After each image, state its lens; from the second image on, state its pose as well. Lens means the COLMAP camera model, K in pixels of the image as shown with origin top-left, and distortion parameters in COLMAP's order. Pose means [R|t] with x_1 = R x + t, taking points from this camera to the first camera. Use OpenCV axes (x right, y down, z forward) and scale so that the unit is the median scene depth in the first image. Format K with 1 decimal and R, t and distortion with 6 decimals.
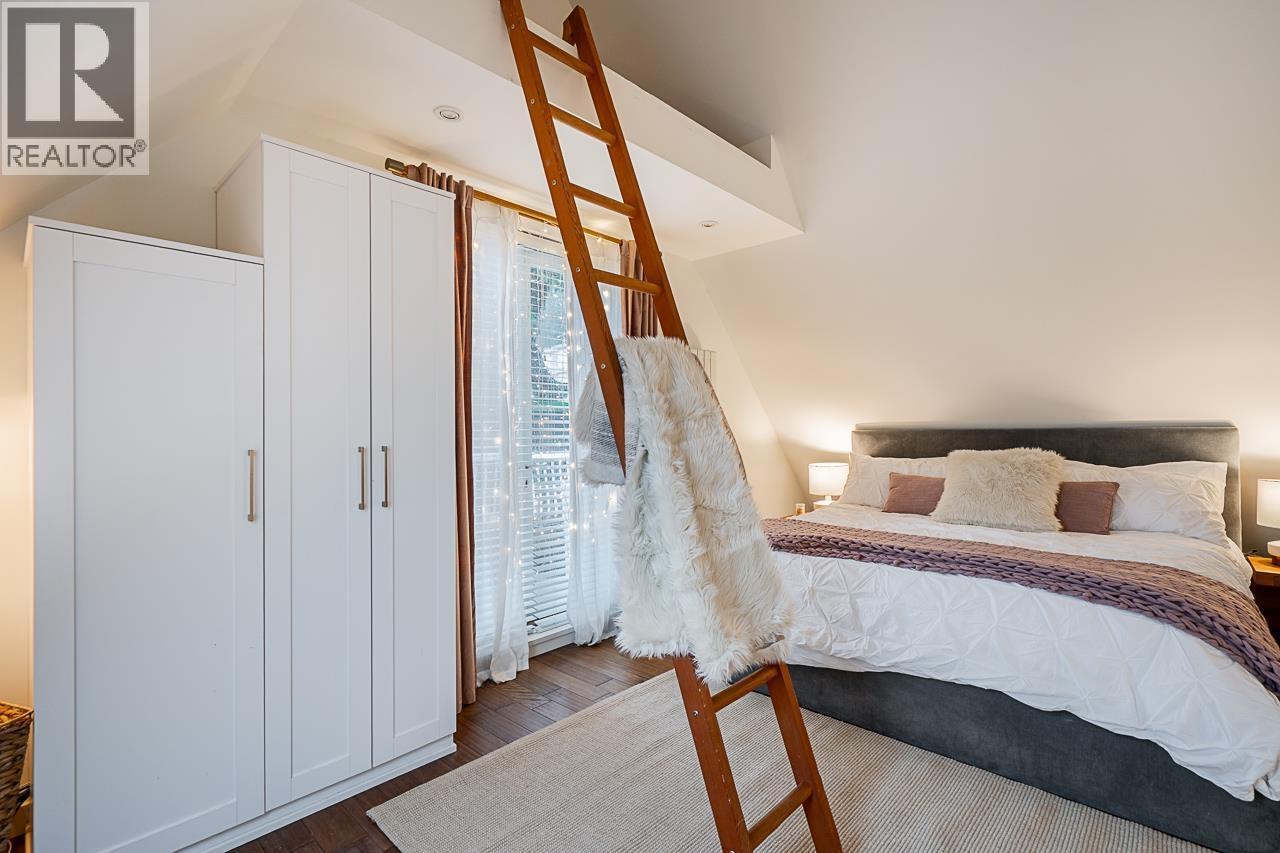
lens RADIAL K [[585.3, 0, 631.2], [0, 585.3, 426.5], [0, 0, 1]] dist [-0.002346, 0.001211]
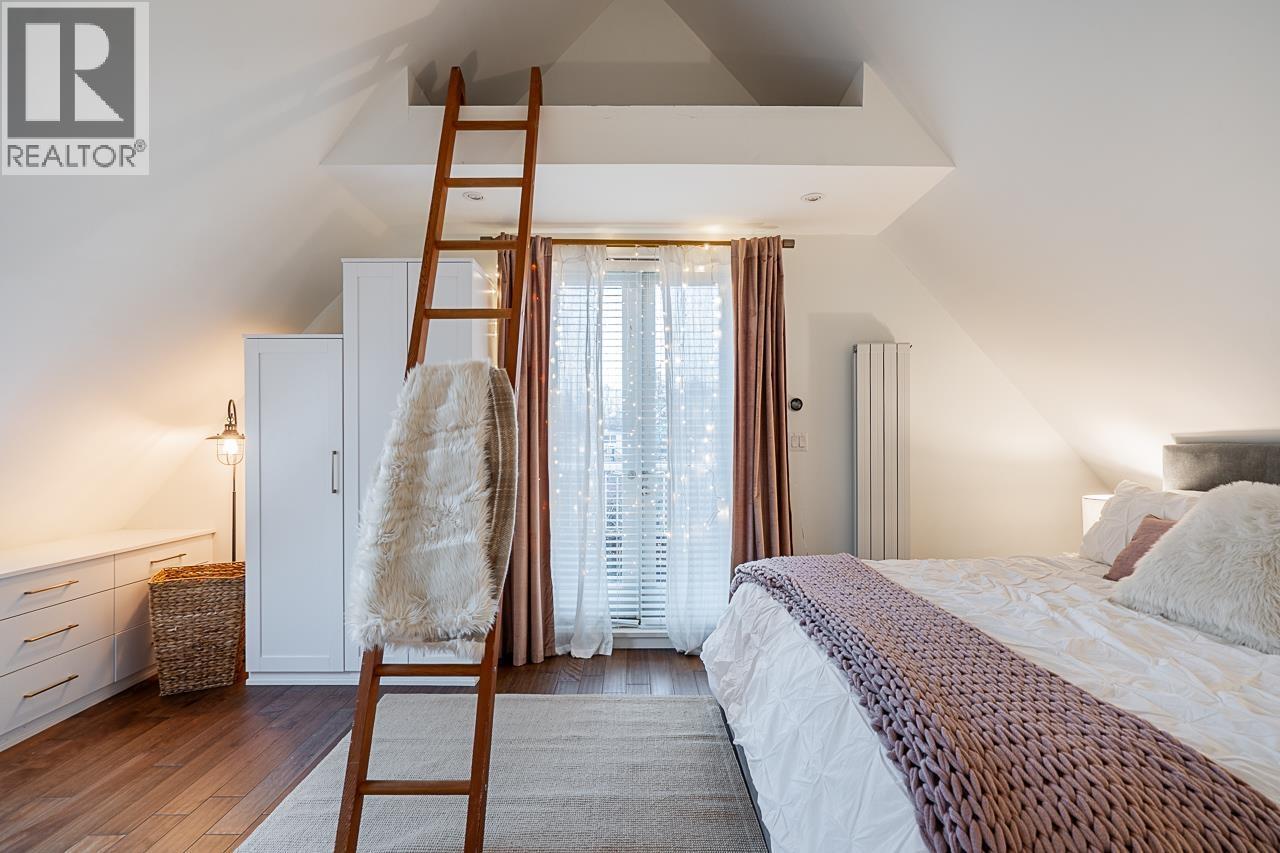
lens RADIAL K [[592.8, 0, 637.3], [0, 592.8, 441.0], [0, 0, 1]] dist [-0.000991, 0.000243]
pose [[0.685295, 0.003957, -0.728255, 0.620417], [-0.003331, 0.999992, 0.002299, 0.004139], [0.728258, 0.000851, 0.685303, 0.245699]]
